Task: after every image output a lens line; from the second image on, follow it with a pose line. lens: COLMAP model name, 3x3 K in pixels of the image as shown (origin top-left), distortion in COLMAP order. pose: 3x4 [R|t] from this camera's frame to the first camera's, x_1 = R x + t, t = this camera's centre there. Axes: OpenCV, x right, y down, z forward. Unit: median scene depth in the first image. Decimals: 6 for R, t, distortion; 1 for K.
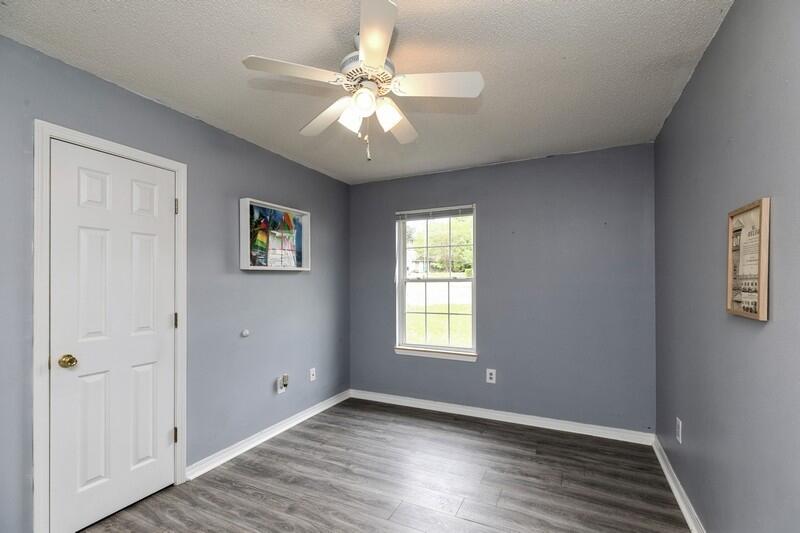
lens RADIAL K [[363.2, 0, 405.1], [0, 363.2, 278.0], [0, 0, 1]] dist [0.002435, -0.001571]
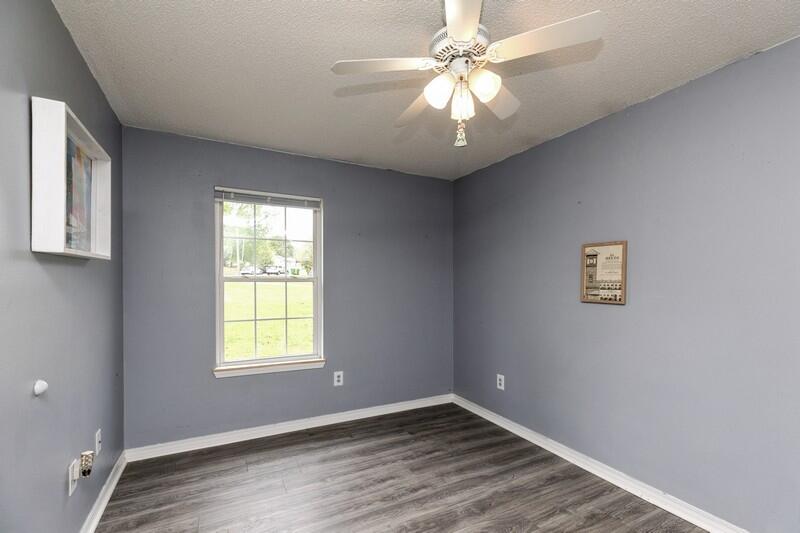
lens RADIAL K [[363.2, 0, 406.4], [0, 363.2, 282.2], [0, 0, 1]] dist [0.002435, -0.001571]
pose [[0.589415, 0.008206, 0.807789, -0.470150], [-0.014493, 0.999895, 0.000417, 0.008542], [-0.807700, -0.011953, 0.589472, 0.296944]]
